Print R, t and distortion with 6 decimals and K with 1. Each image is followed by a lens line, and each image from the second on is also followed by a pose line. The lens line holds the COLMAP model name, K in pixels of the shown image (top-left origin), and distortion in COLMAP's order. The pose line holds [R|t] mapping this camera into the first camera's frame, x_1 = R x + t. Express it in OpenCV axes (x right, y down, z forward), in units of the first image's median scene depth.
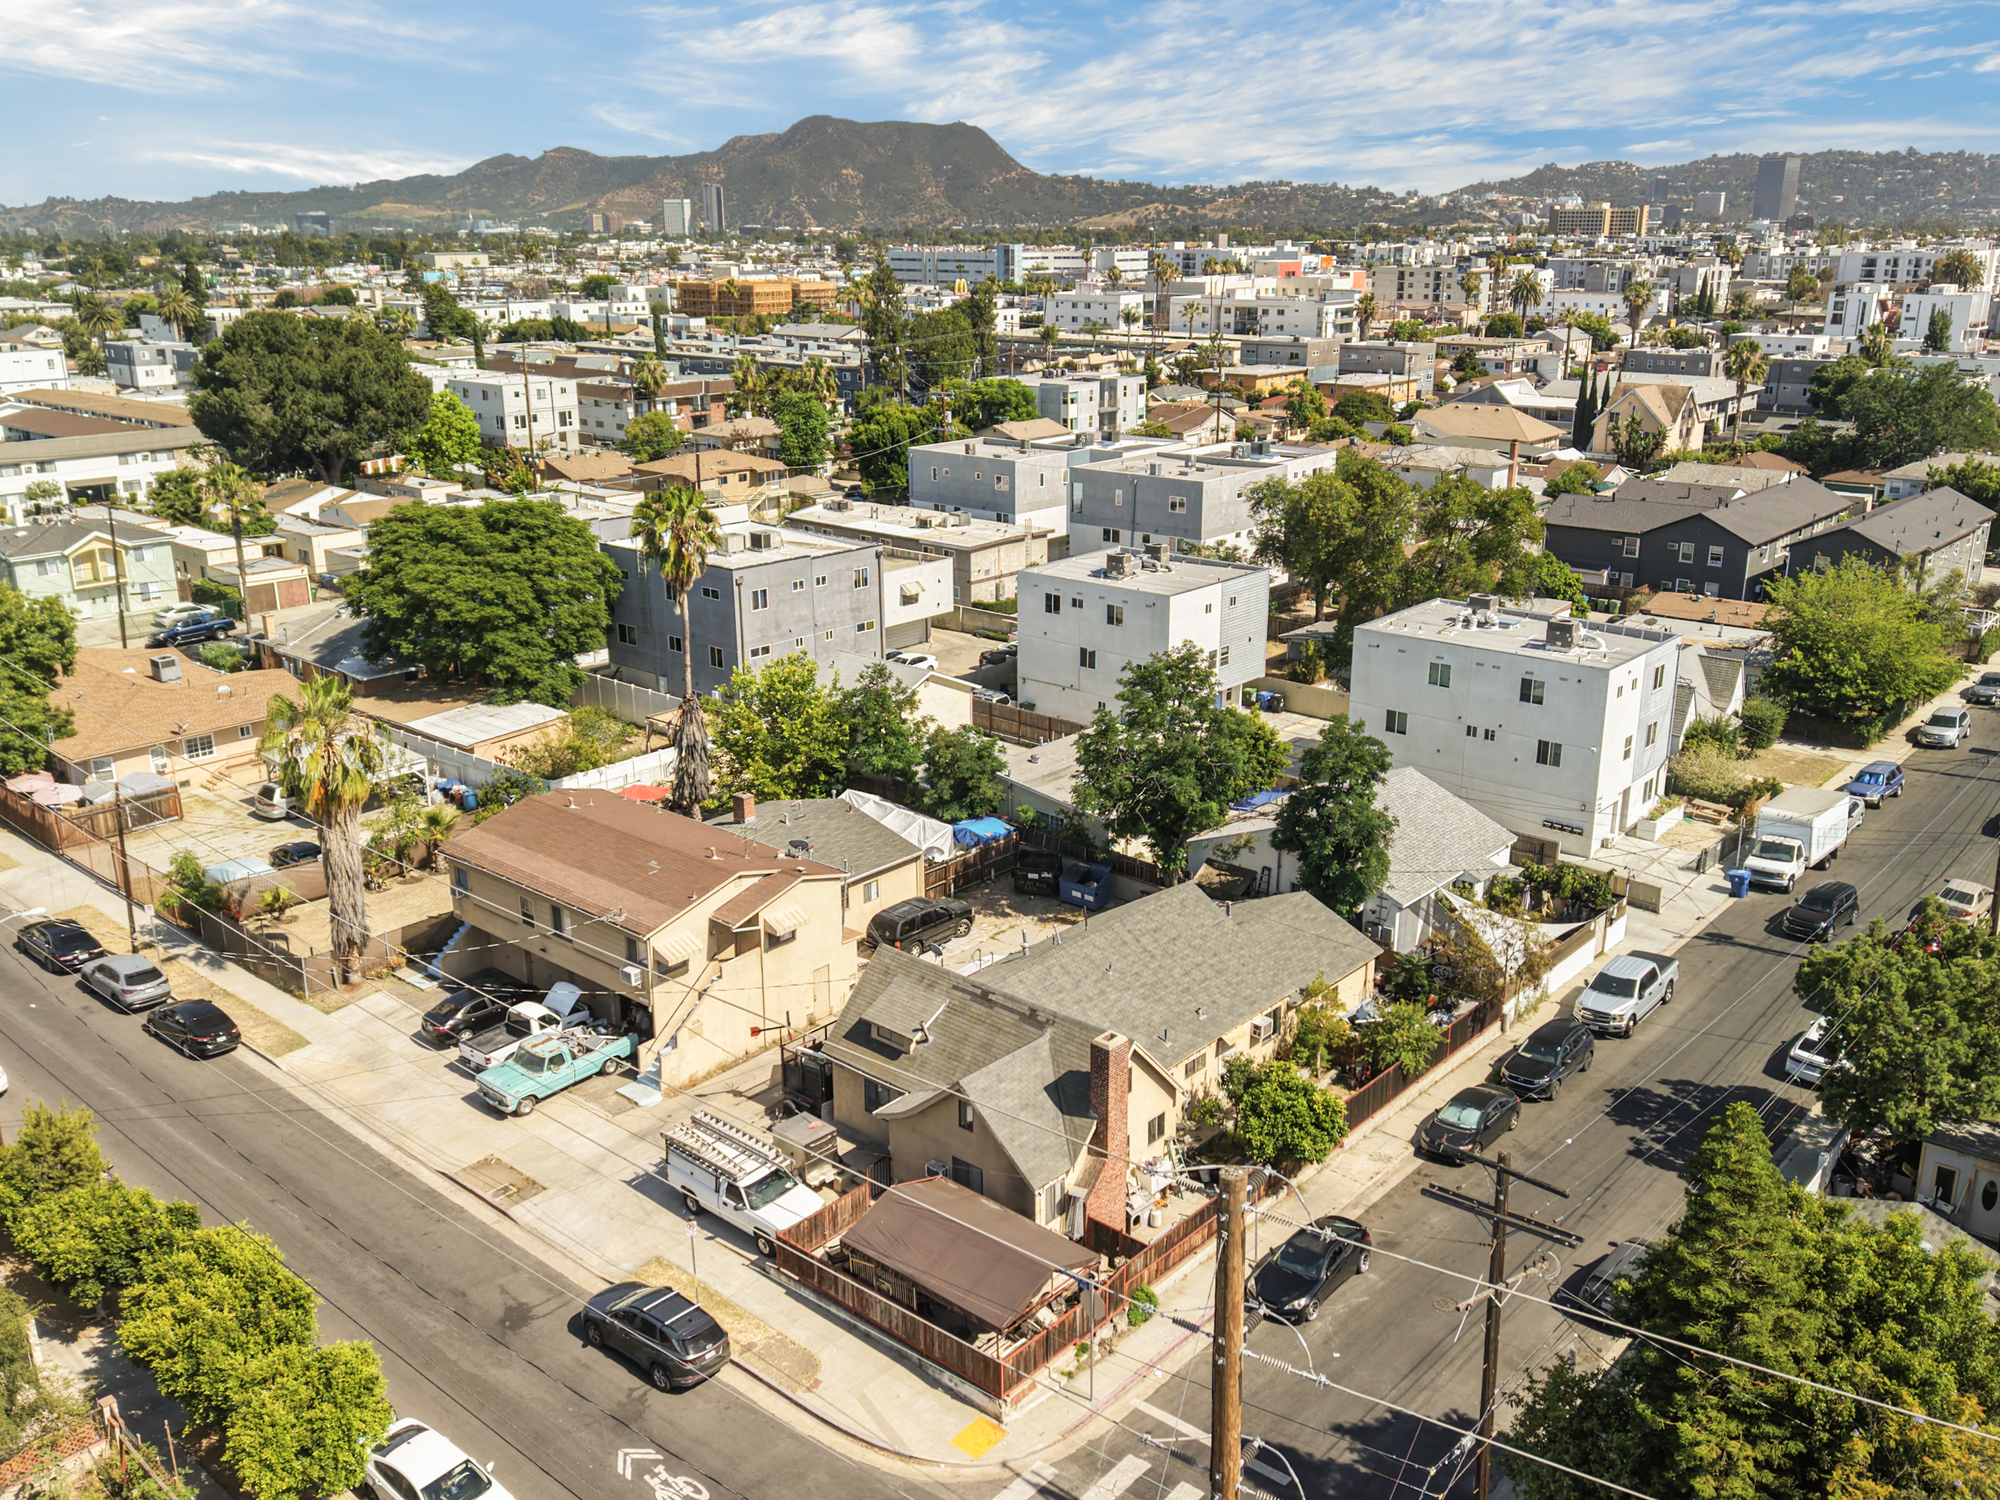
lens RADIAL K [[1668.2, 0, 1002.7], [0, 1668.2, 746.8], [0, 0, 1]] dist [0.065352, -0.096431]
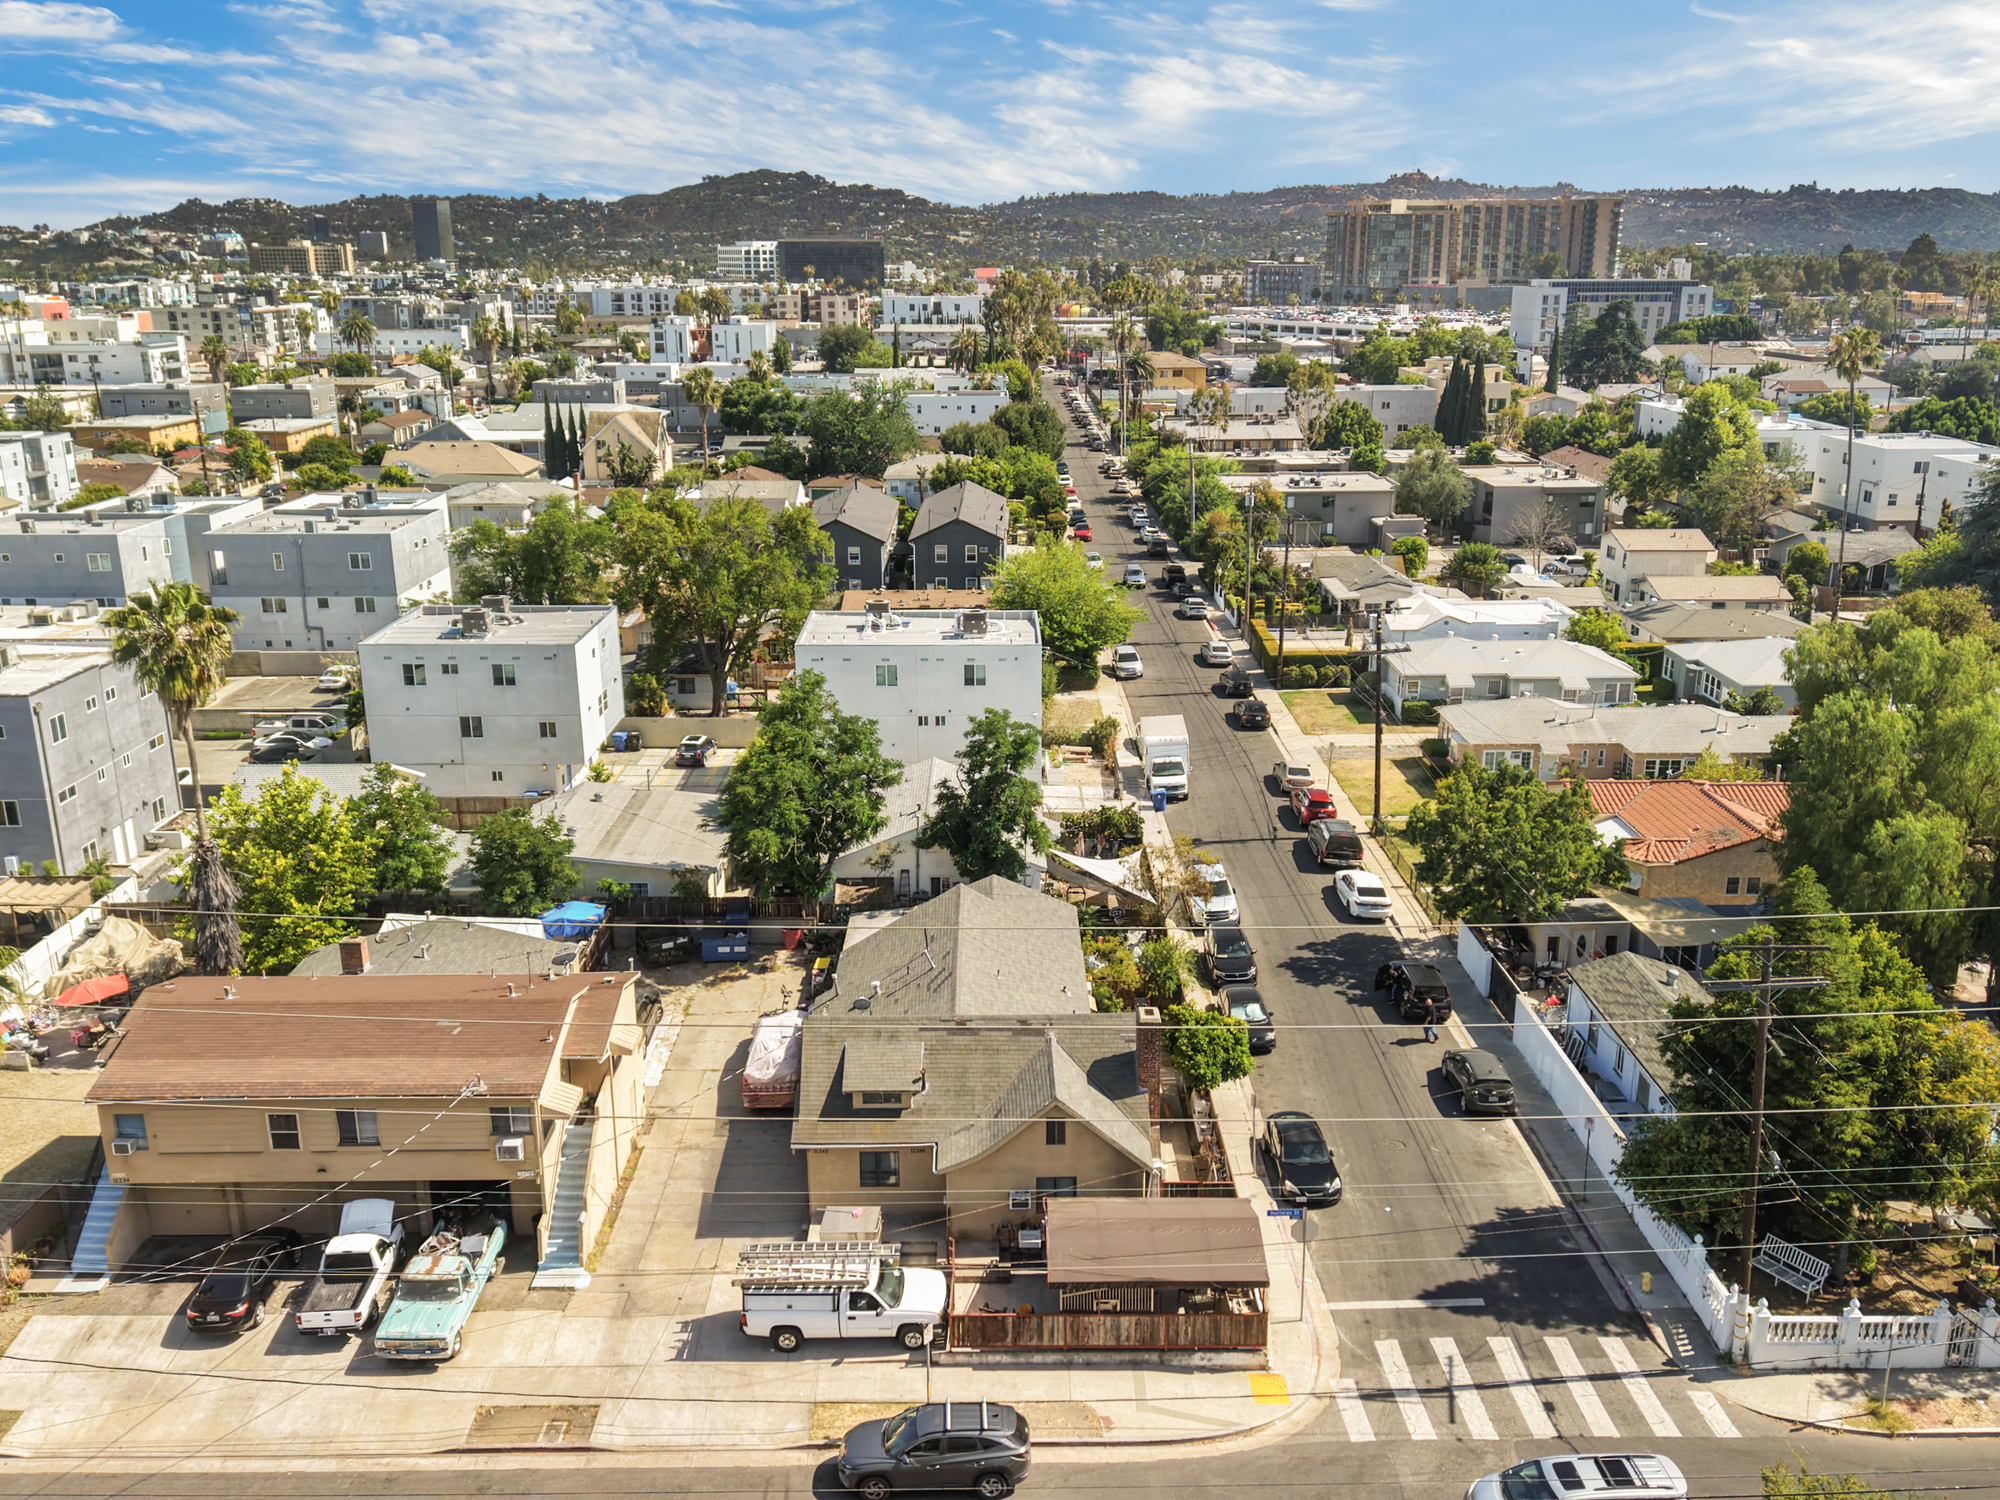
lens RADIAL K [[1668.2, 0, 1002.7], [0, 1668.2, 746.8], [0, 0, 1]] dist [0.065352, -0.096431]
pose [[0.746315, -0.186152, 0.639032, -0.315566], [0.199425, 0.978525, 0.052142, -0.032179], [-0.635015, 0.088524, 0.767411, 0.107346]]
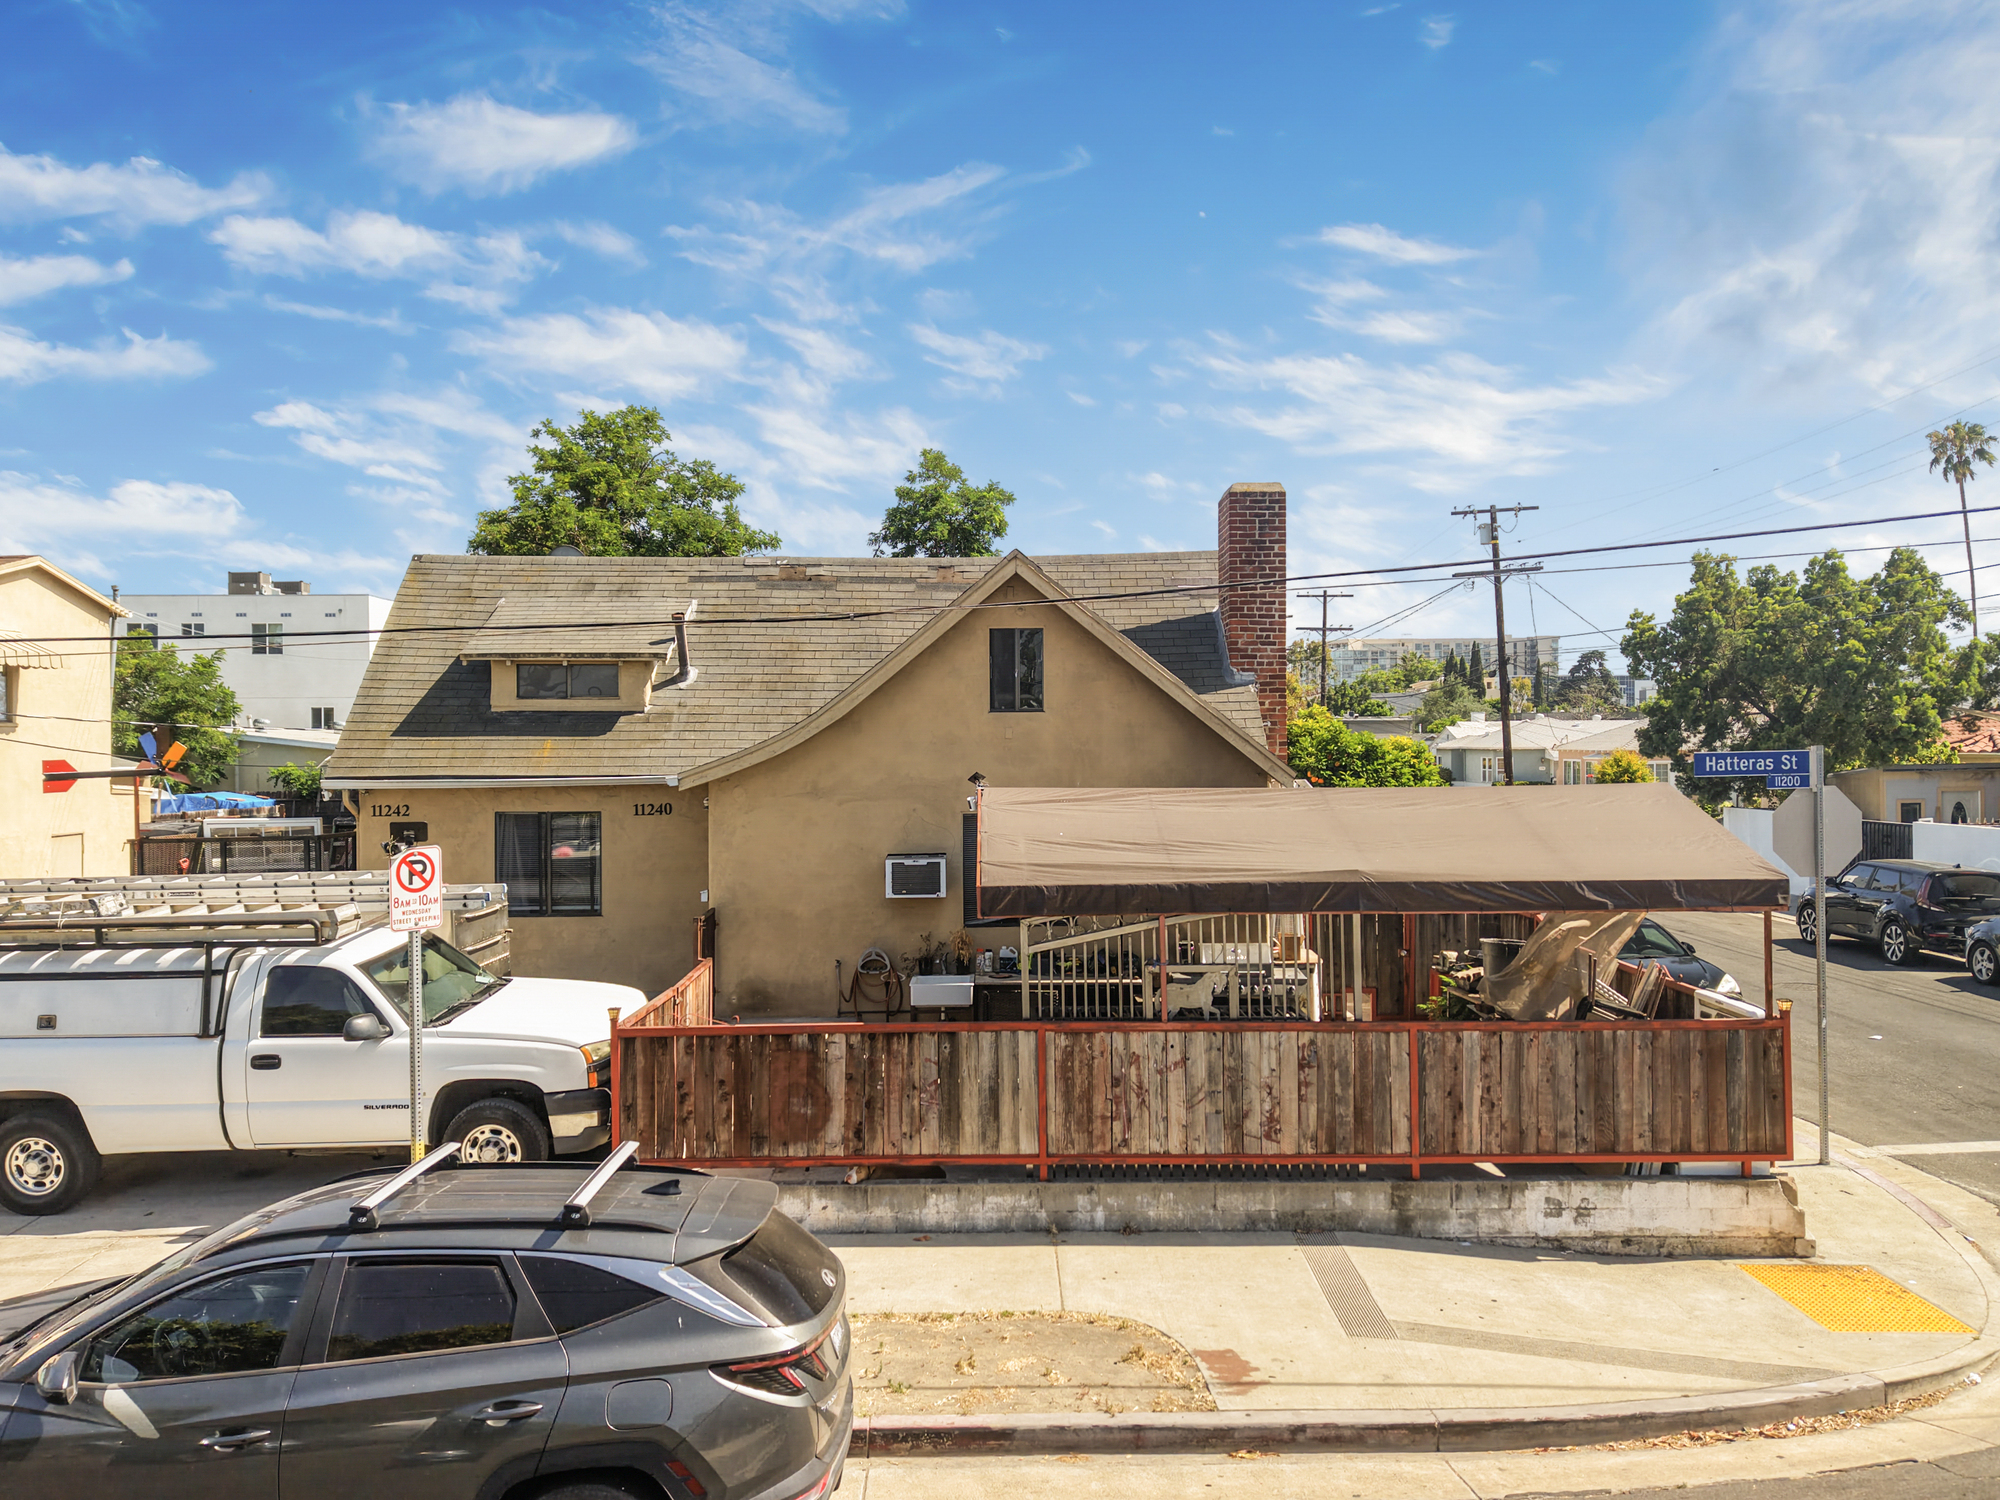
lens RADIAL K [[1527.0, 0, 1007.5], [0, 1527.0, 739.1], [0, 0, 1]] dist [0.050449, -0.061903]
pose [[0.744208, -0.000408, 0.667948, -0.118509], [0.202868, 0.952900, -0.225447, 0.149997], [-0.636395, 0.303285, 0.709239, 0.373843]]
